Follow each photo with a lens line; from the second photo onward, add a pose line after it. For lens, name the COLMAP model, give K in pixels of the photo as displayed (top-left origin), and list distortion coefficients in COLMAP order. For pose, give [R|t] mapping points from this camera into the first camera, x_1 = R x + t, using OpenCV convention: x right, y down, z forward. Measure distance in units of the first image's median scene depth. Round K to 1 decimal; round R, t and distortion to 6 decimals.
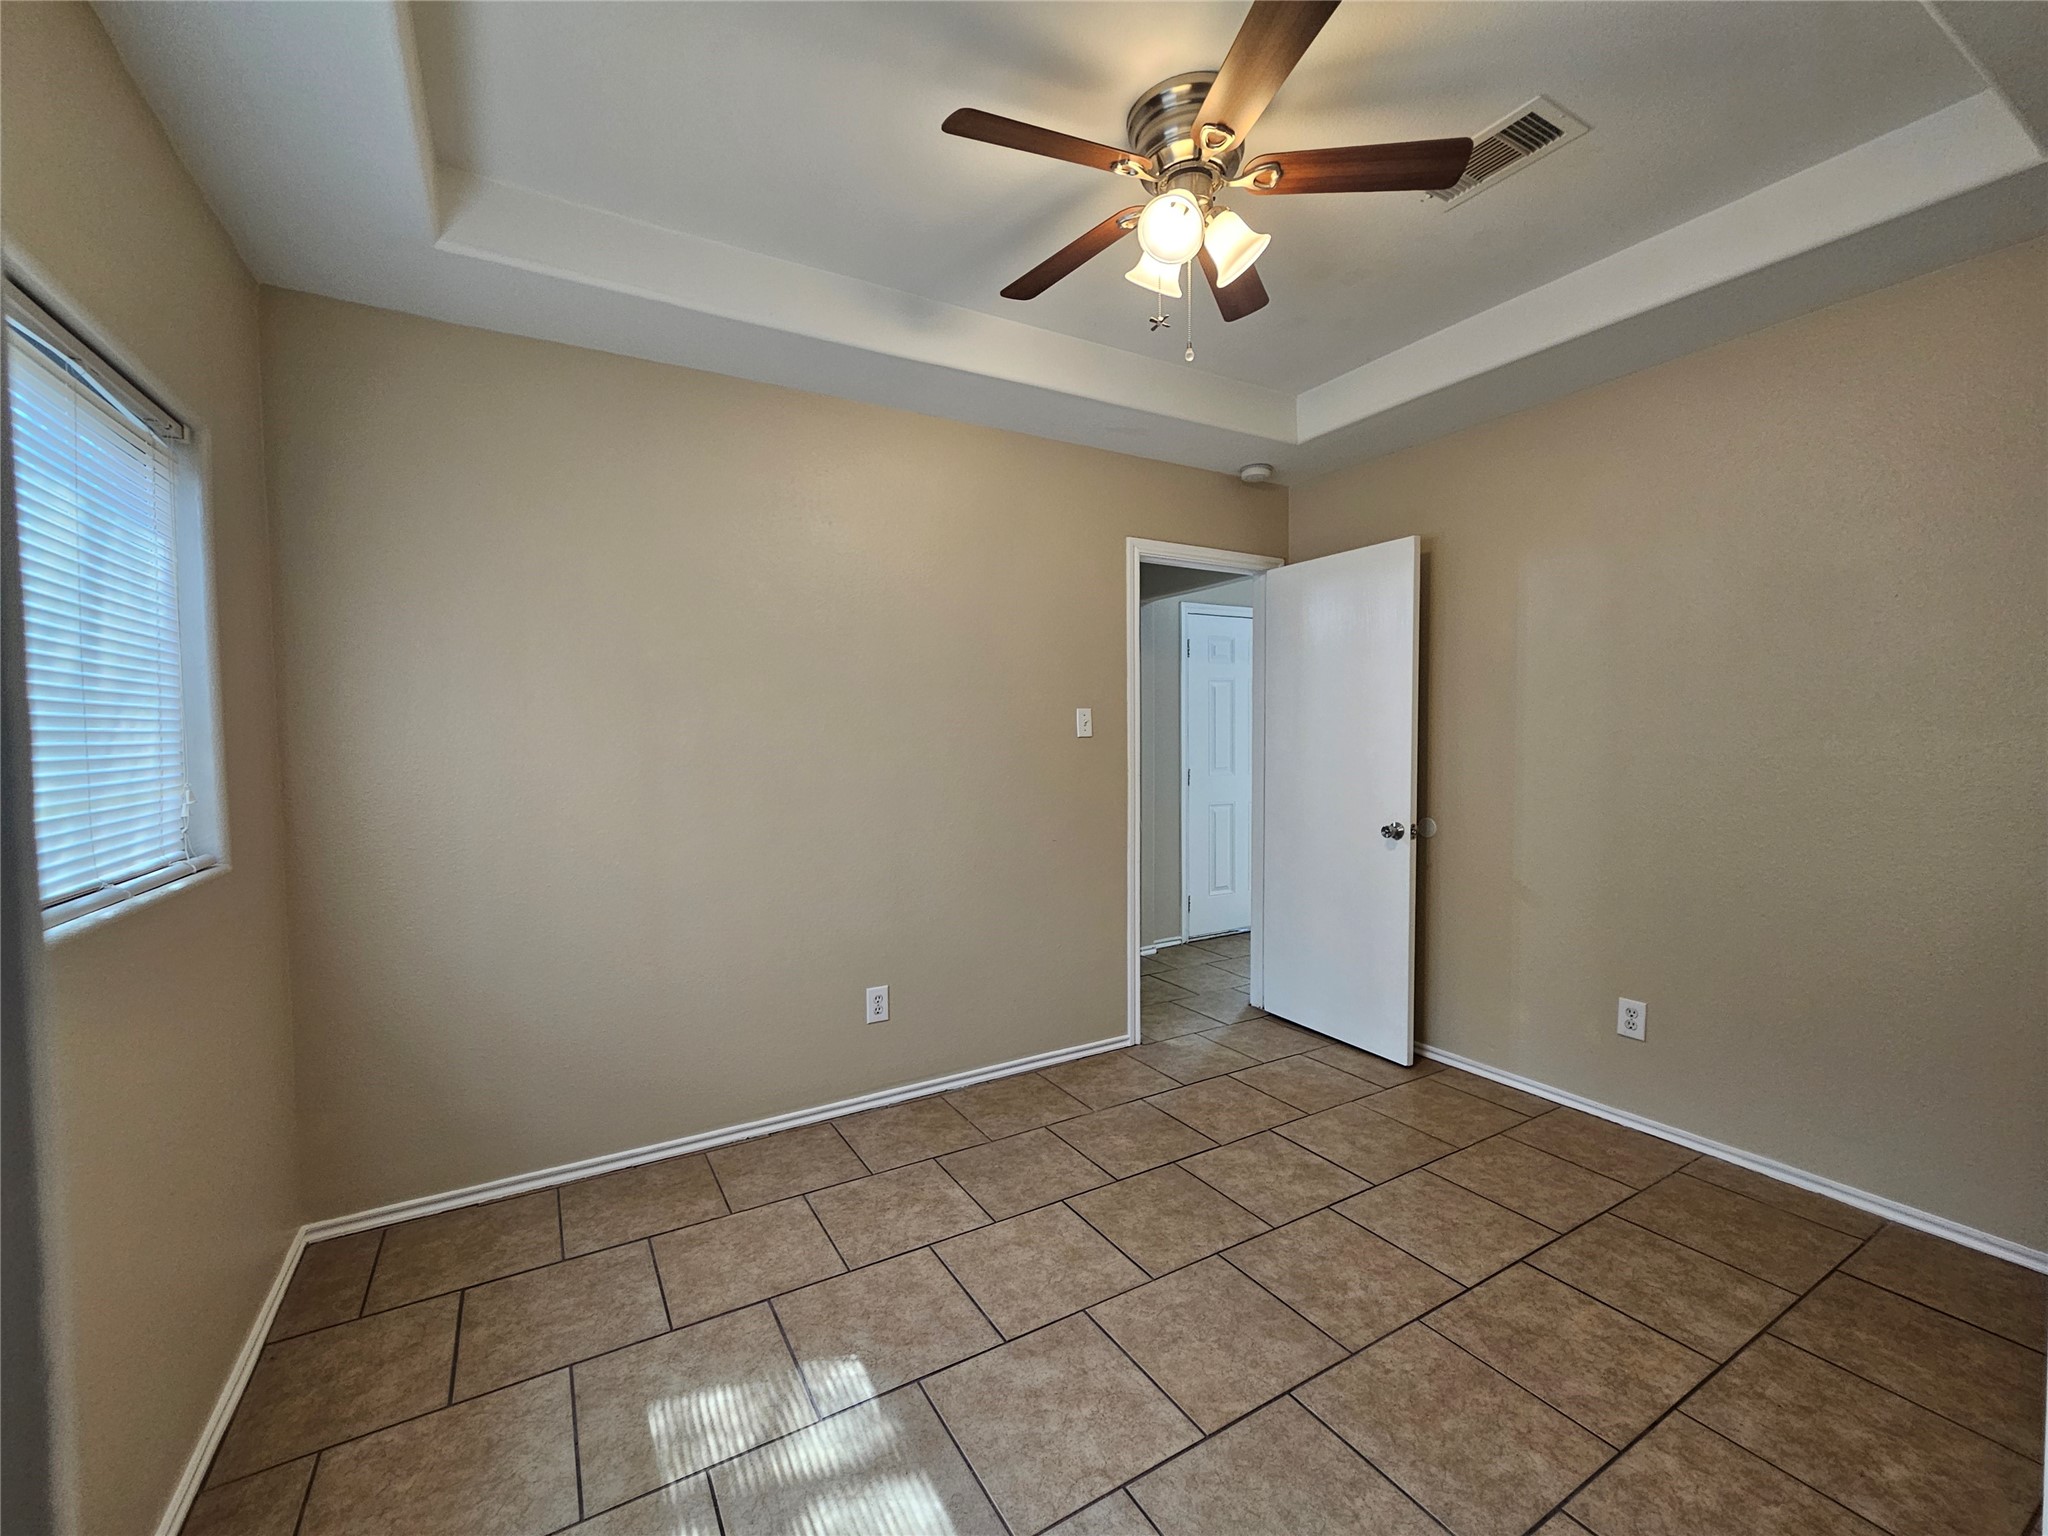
lens RADIAL K [[843.7, 0, 1005.4], [0, 843.7, 771.0], [0, 0, 1]] dist [0.000772, 0.000605]
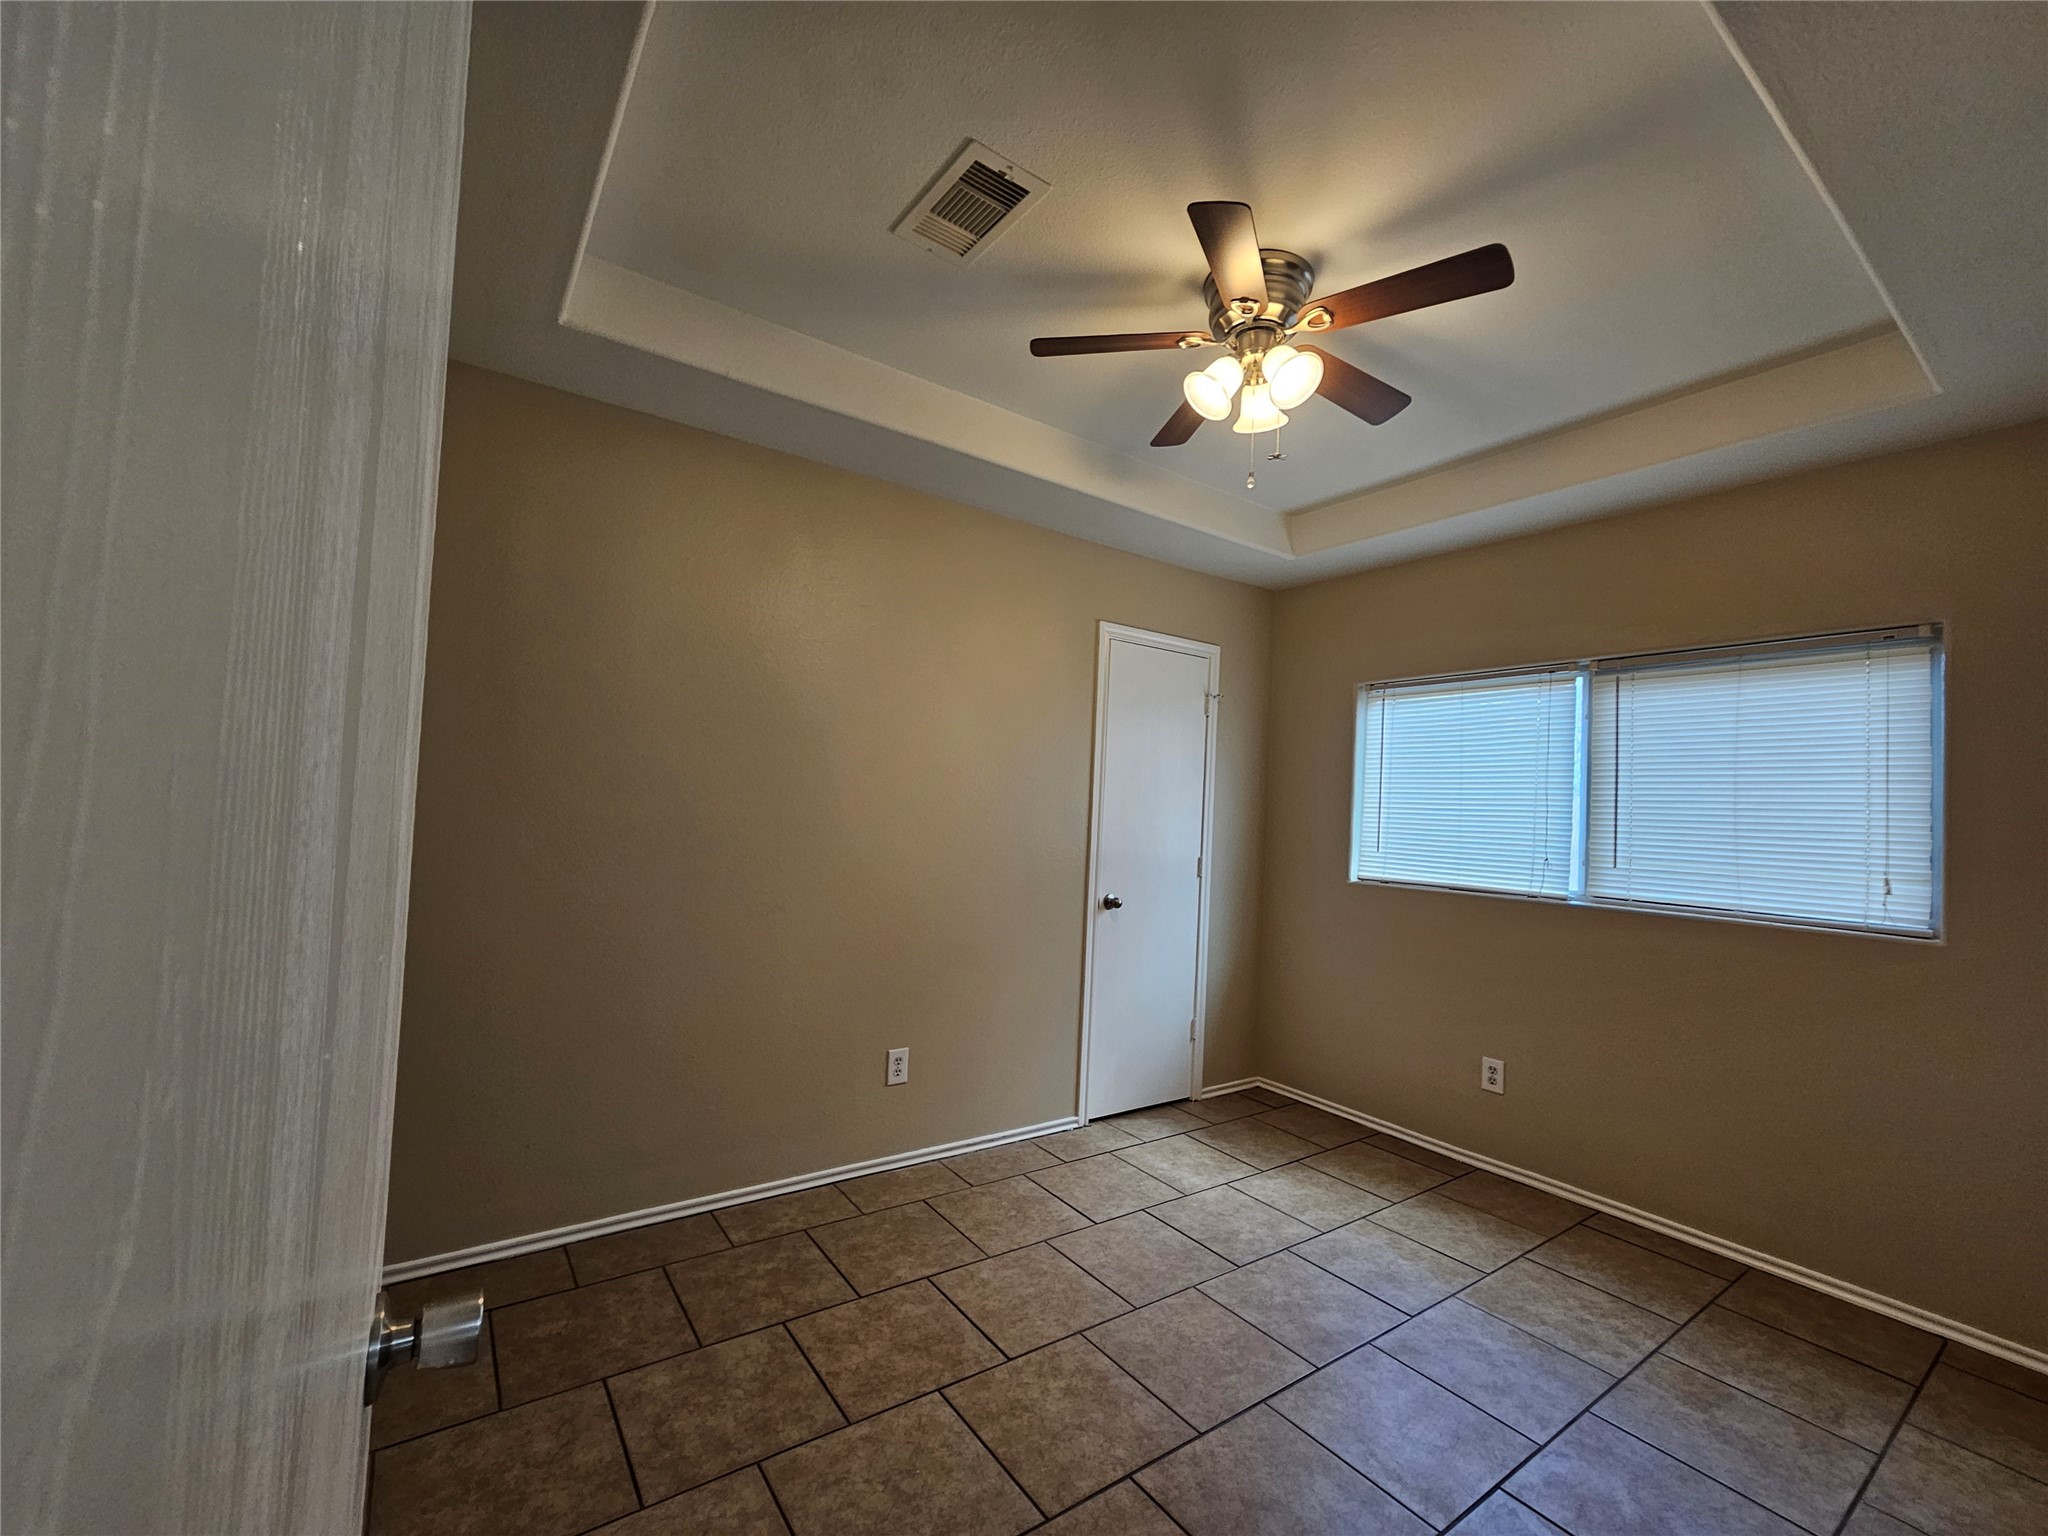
lens RADIAL K [[843.7, 0, 1005.4], [0, 843.7, 771.0], [0, 0, 1]] dist [0.000772, 0.000605]
pose [[-0.995453, -0.039537, -0.086666, 0.598584], [-0.039647, 0.999214, -0.000451, -0.087838], [0.086615, 0.002987, -0.996237, 2.002502]]
